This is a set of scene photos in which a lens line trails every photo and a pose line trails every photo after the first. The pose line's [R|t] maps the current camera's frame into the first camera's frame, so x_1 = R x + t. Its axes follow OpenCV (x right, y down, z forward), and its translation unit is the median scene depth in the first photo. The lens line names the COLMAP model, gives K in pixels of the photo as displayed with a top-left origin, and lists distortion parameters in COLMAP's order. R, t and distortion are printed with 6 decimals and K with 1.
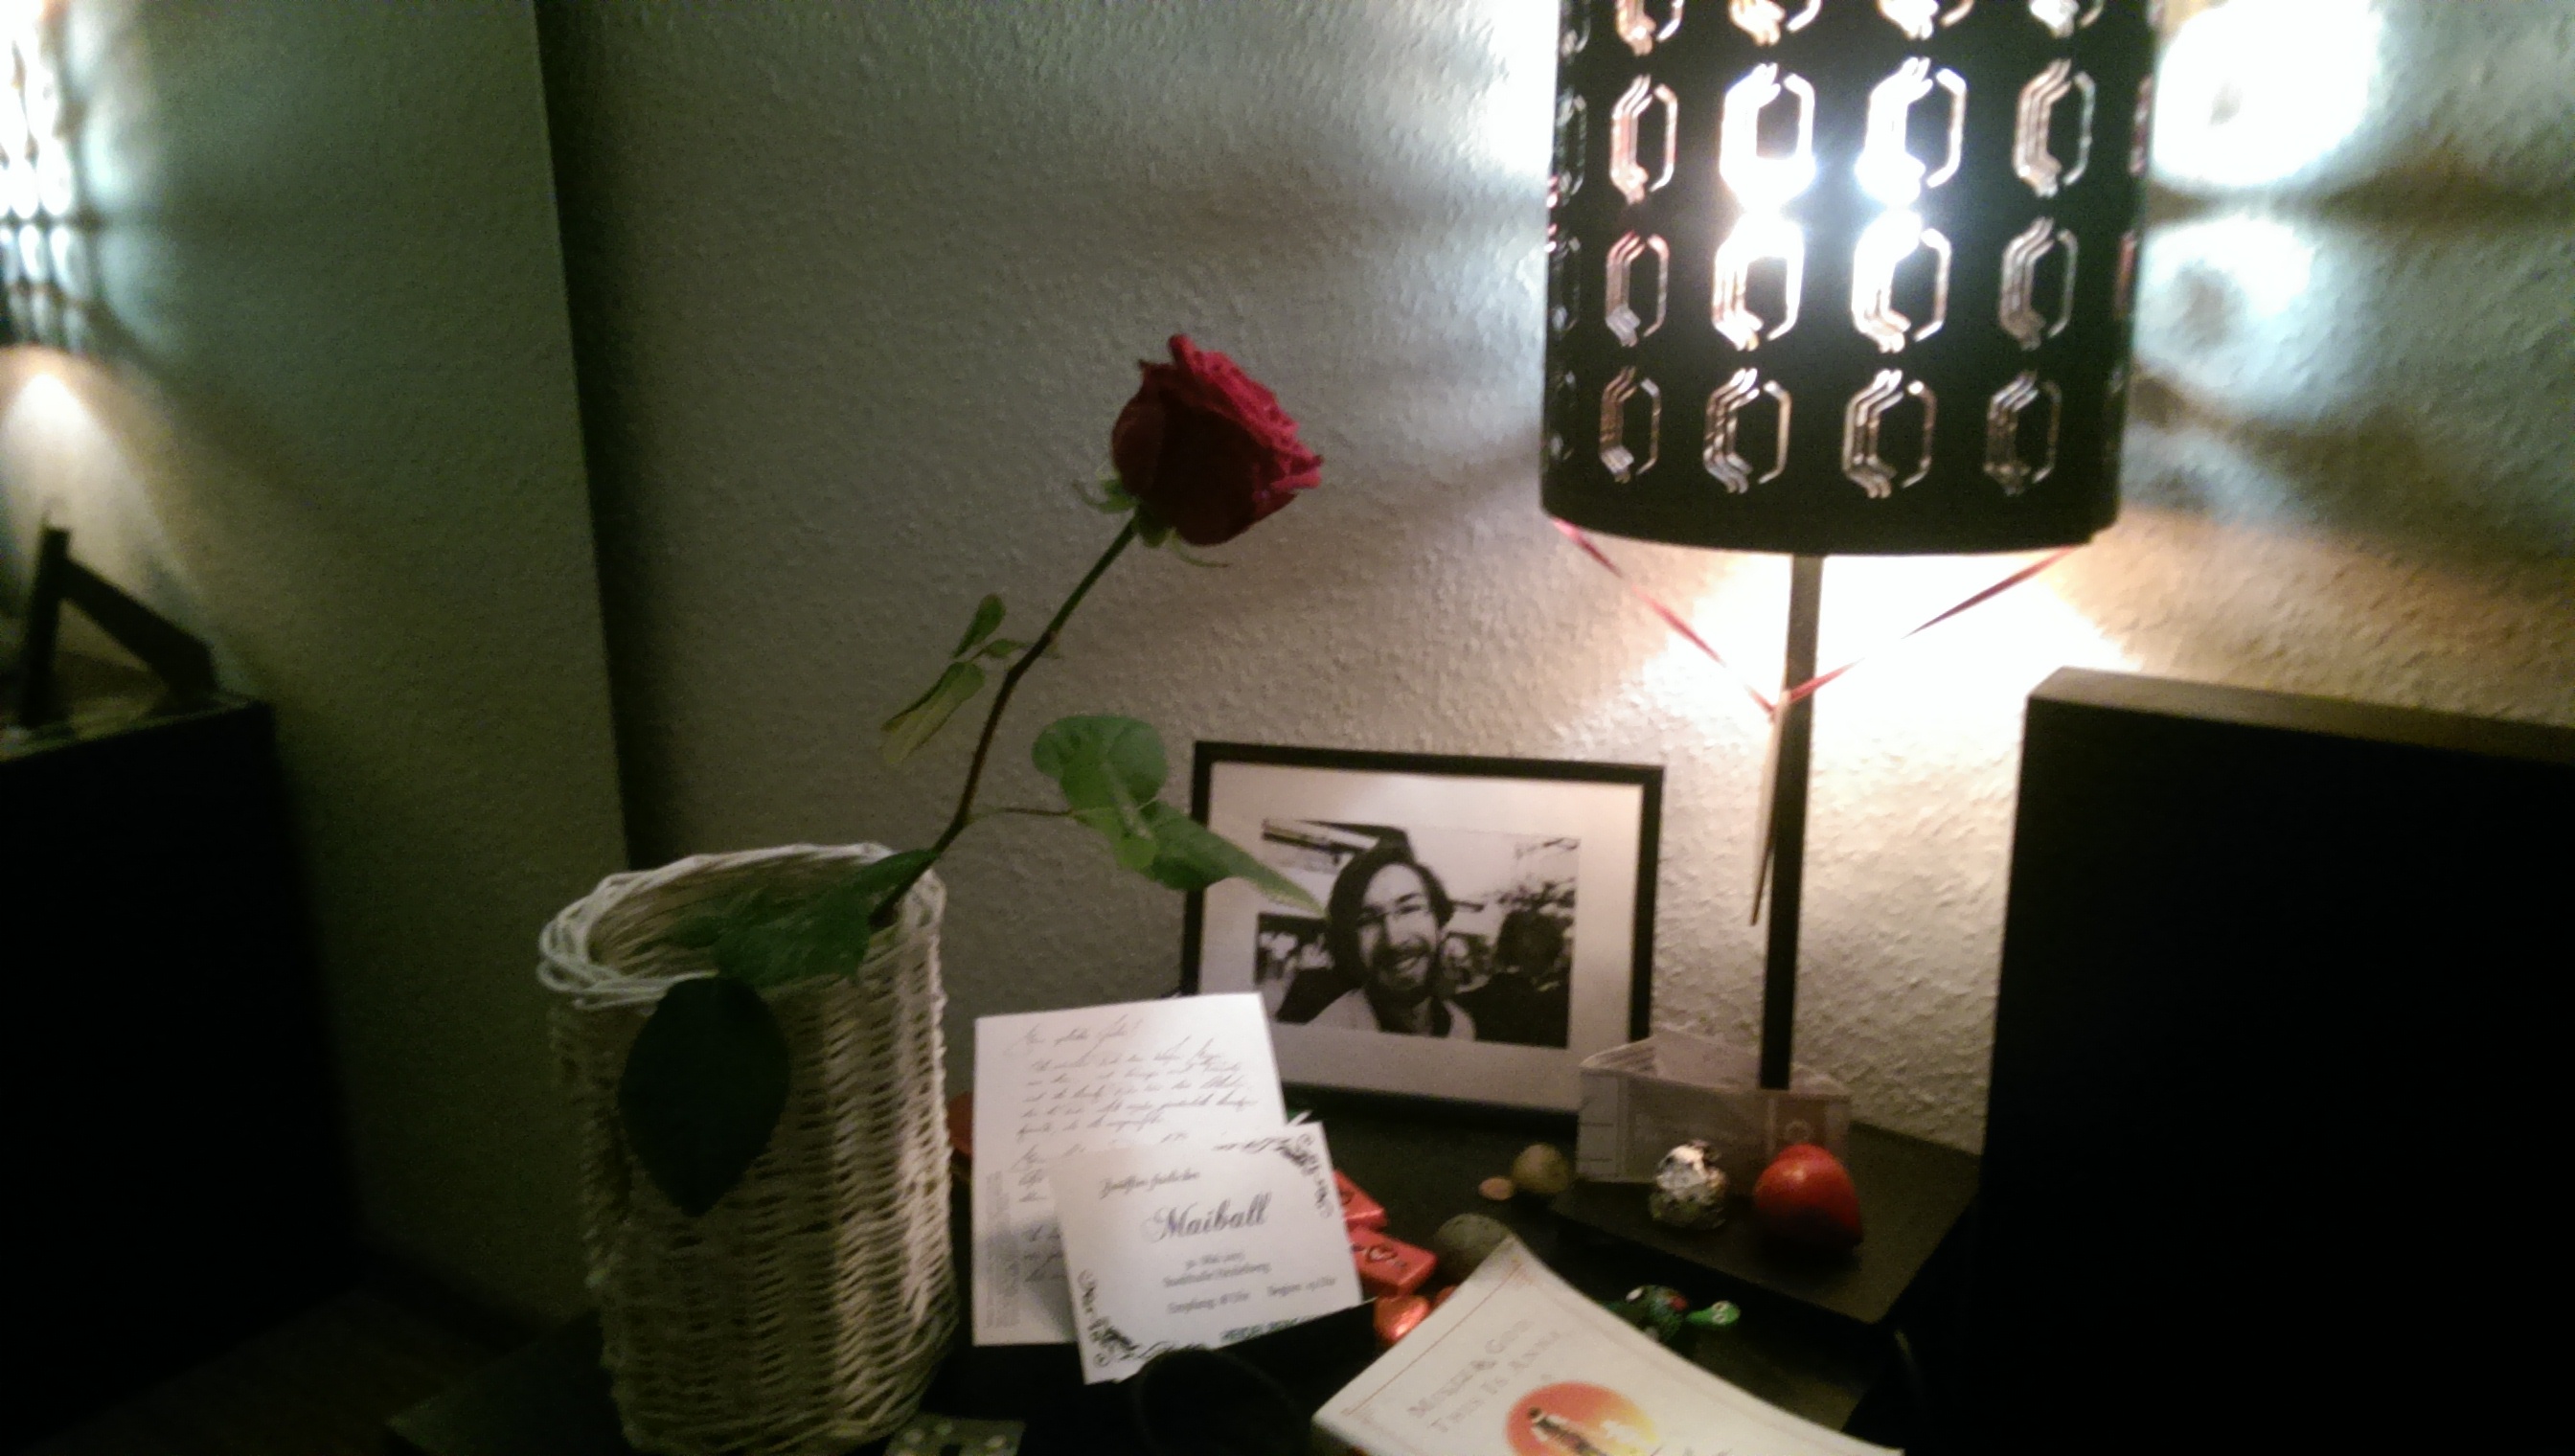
lens RADIAL K [[1819.6, 0, 1281.9], [0, 1819.6, 698.1], [0, 0, 1]] dist [0.115989, -0.158151]
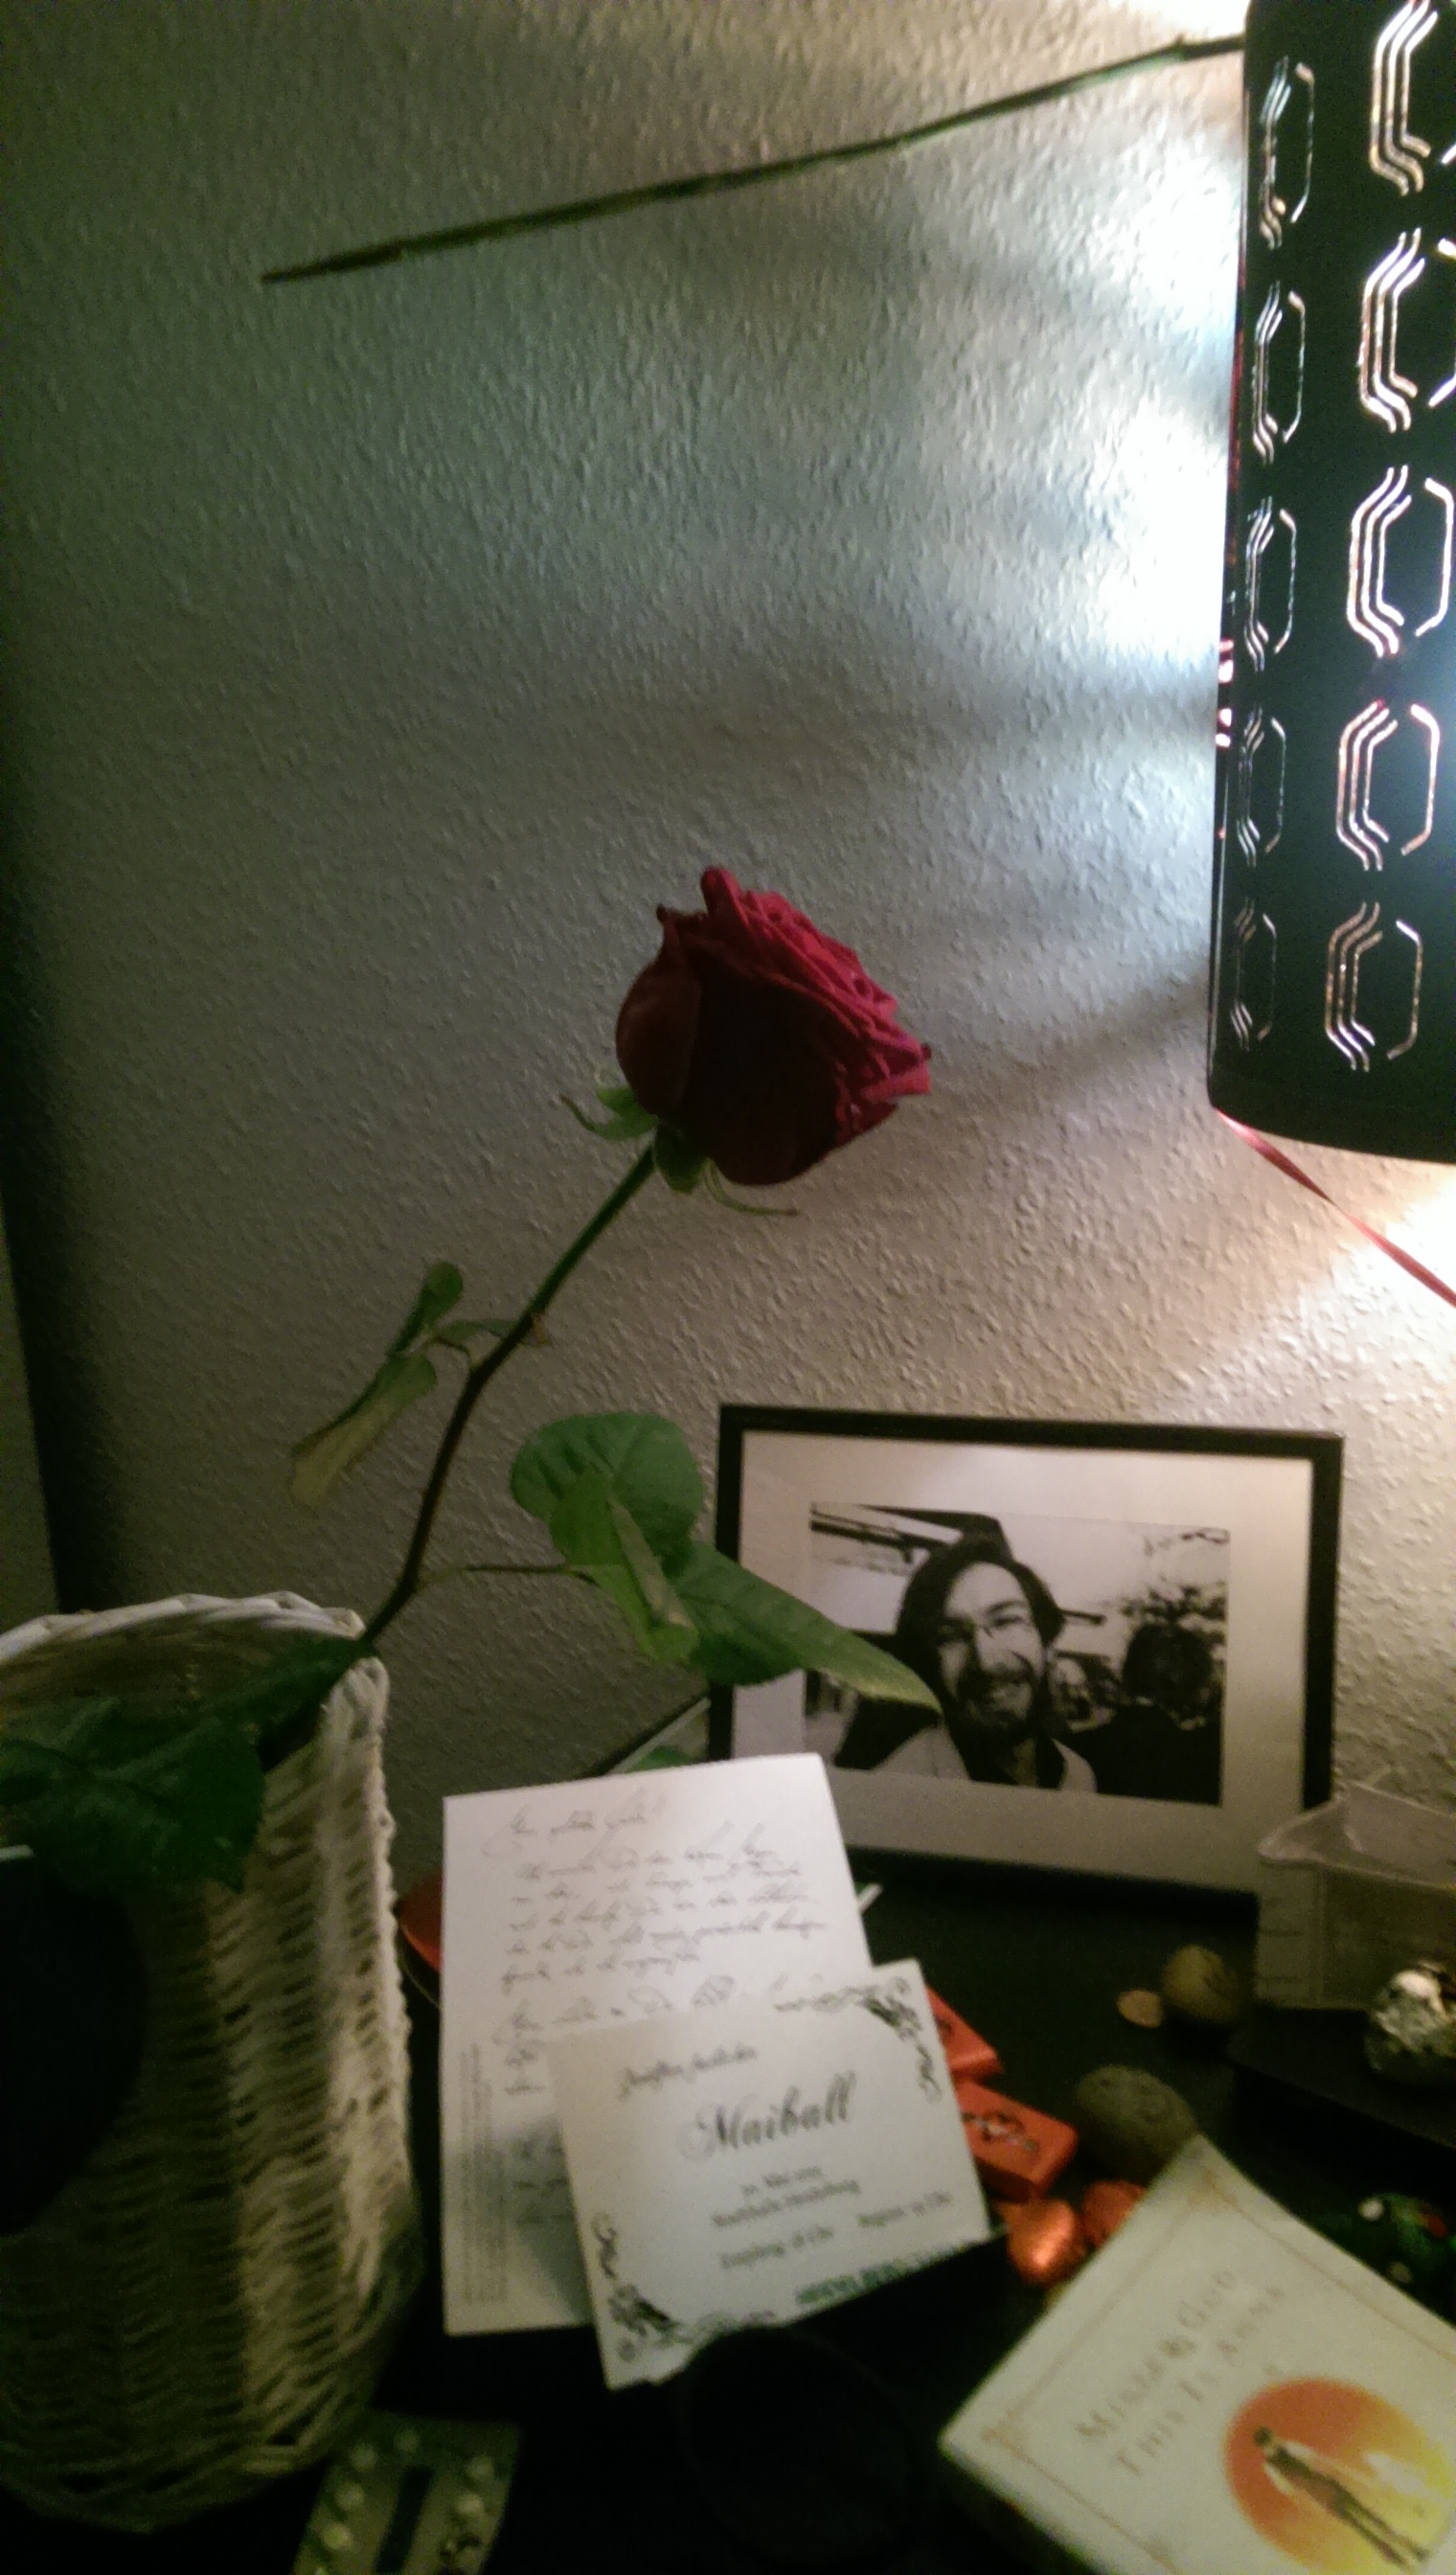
lens RADIAL K [[1819.6, 0, 743.5], [0, 1819.6, 1272.6], [0, 0, 1]] dist [0.115989, -0.158151]
pose [[0.999685, -0.022115, -0.011829, -0.028129], [0.022173, 0.999743, 0.004784, -0.037708], [0.011720, -0.005045, 0.999919, 0.228522]]
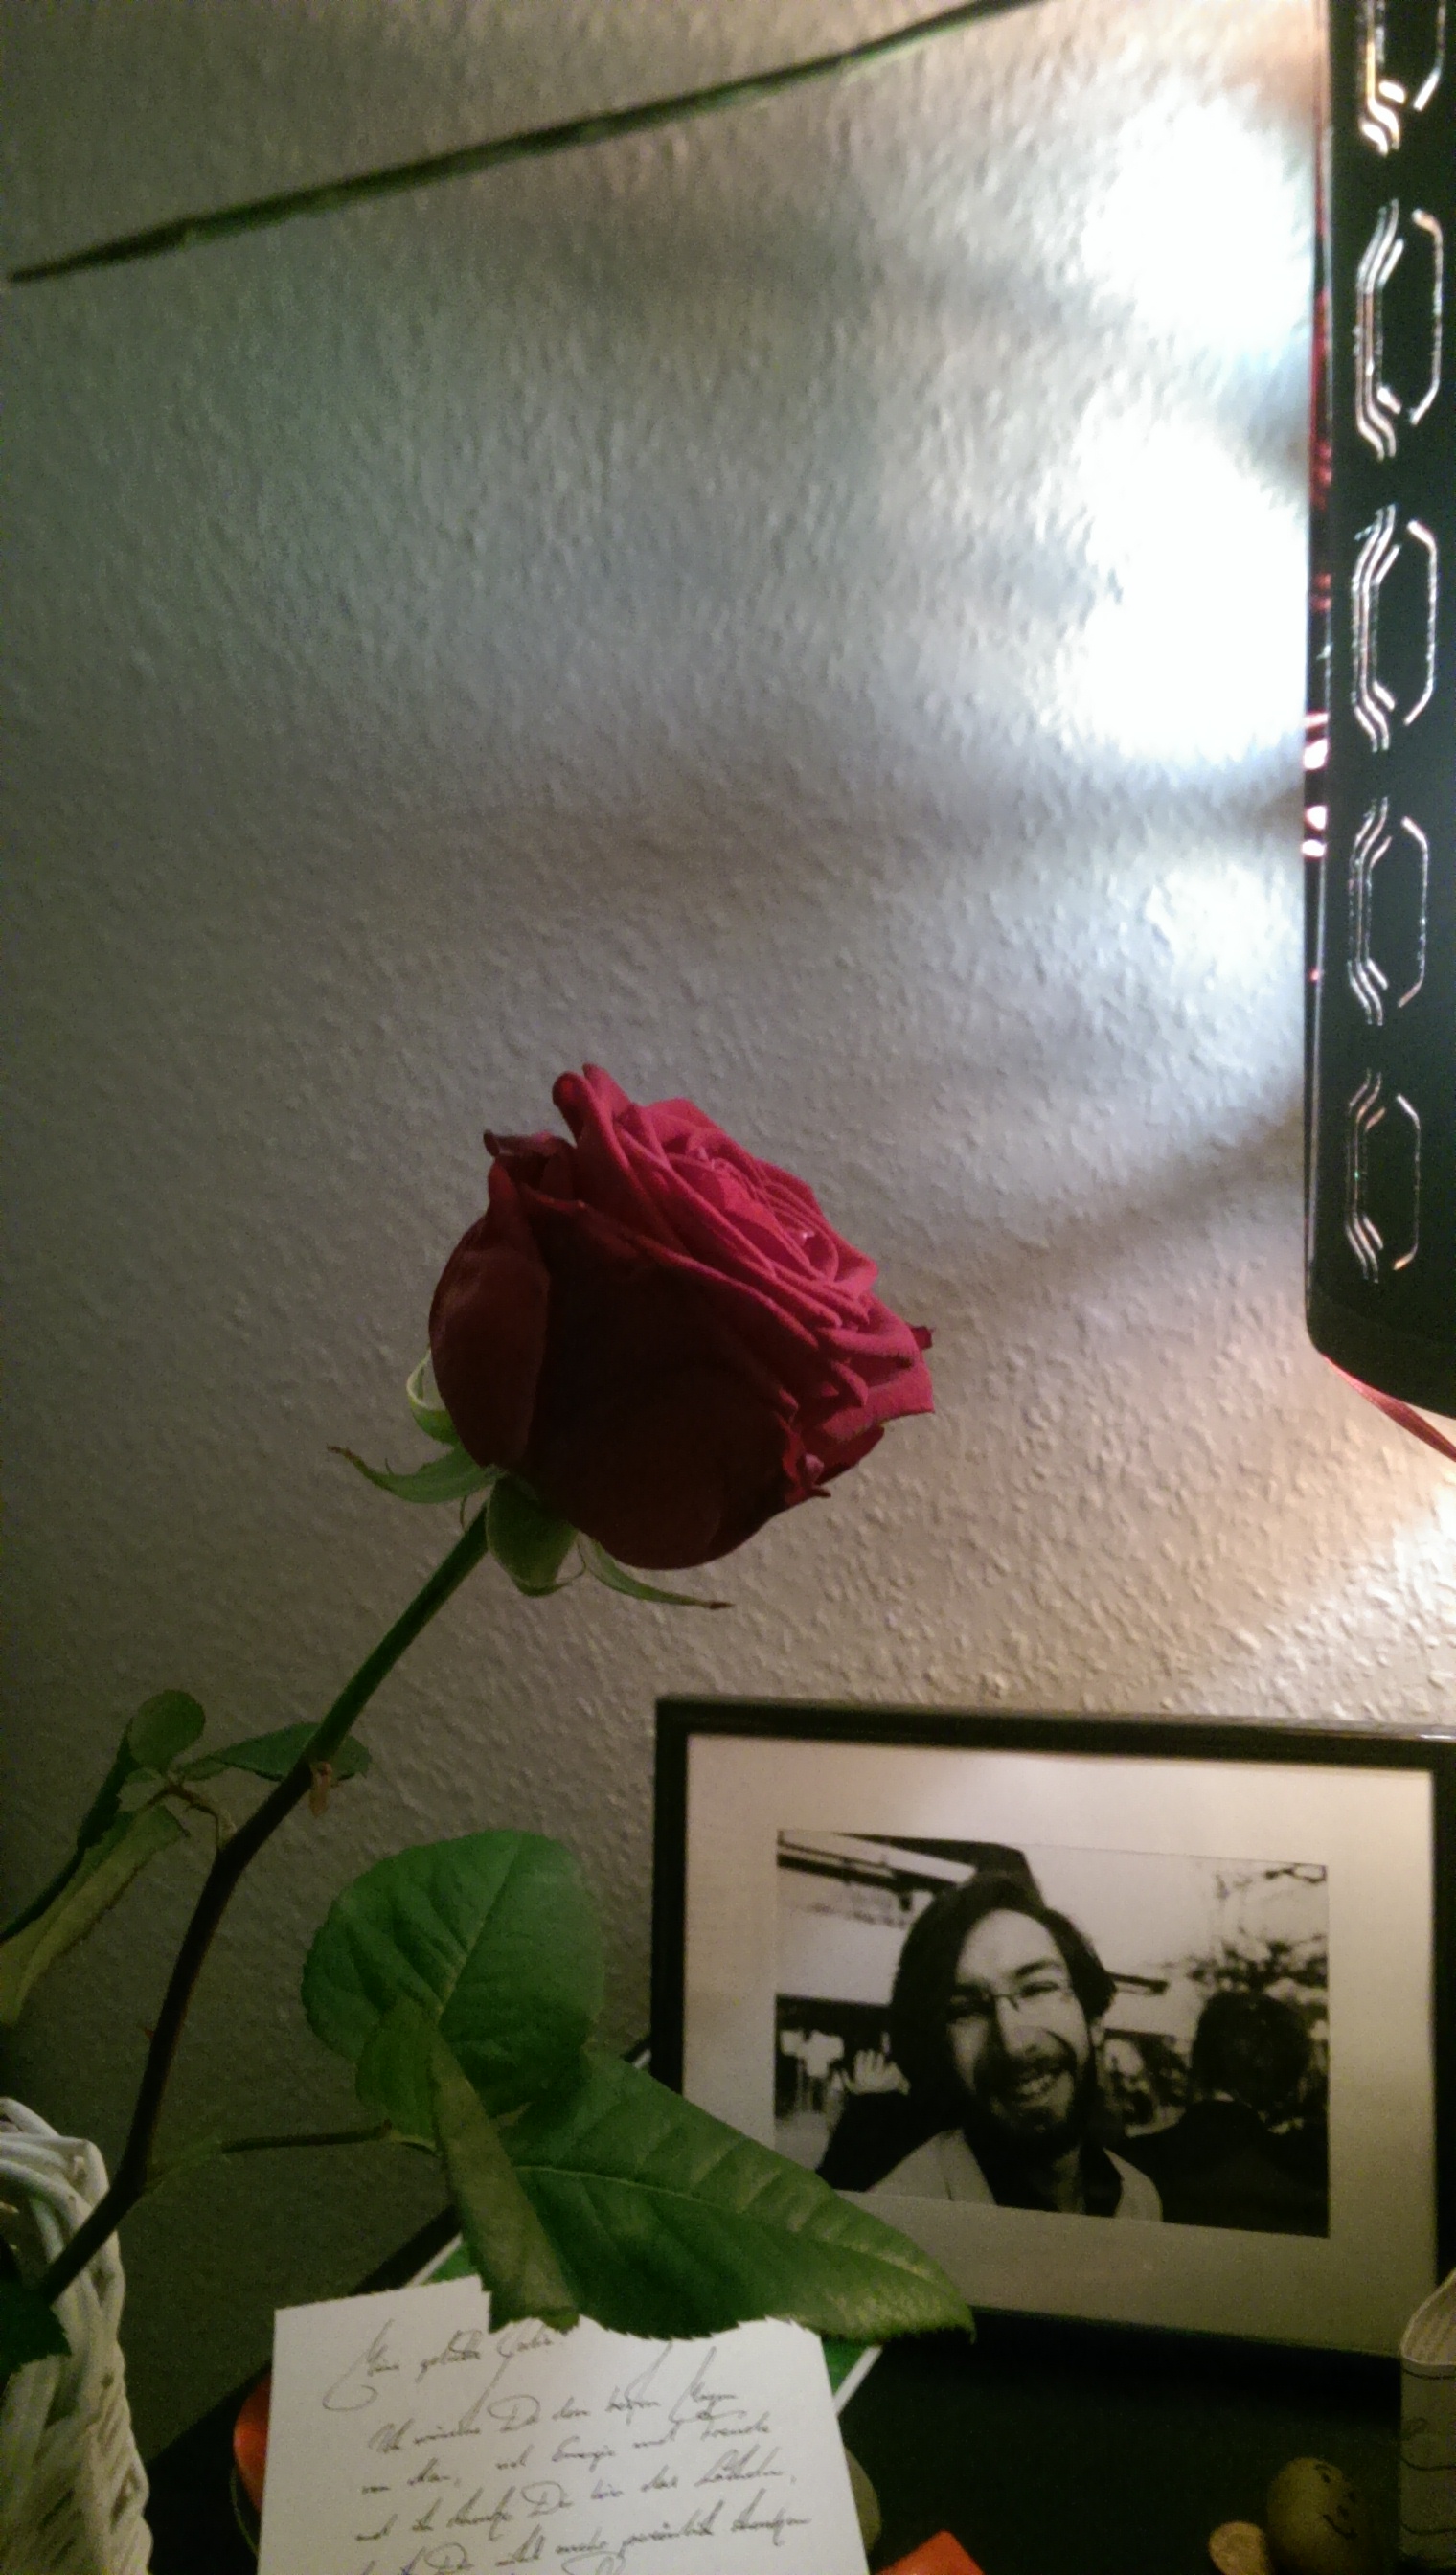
lens RADIAL K [[1819.6, 0, 743.5], [0, 1819.6, 1272.6], [0, 0, 1]] dist [0.115989, -0.158151]
pose [[0.998949, -0.045647, 0.004160, -0.015807], [0.045798, 0.997701, -0.049956, -0.088245], [-0.001871, 0.050094, 0.998743, 0.399378]]
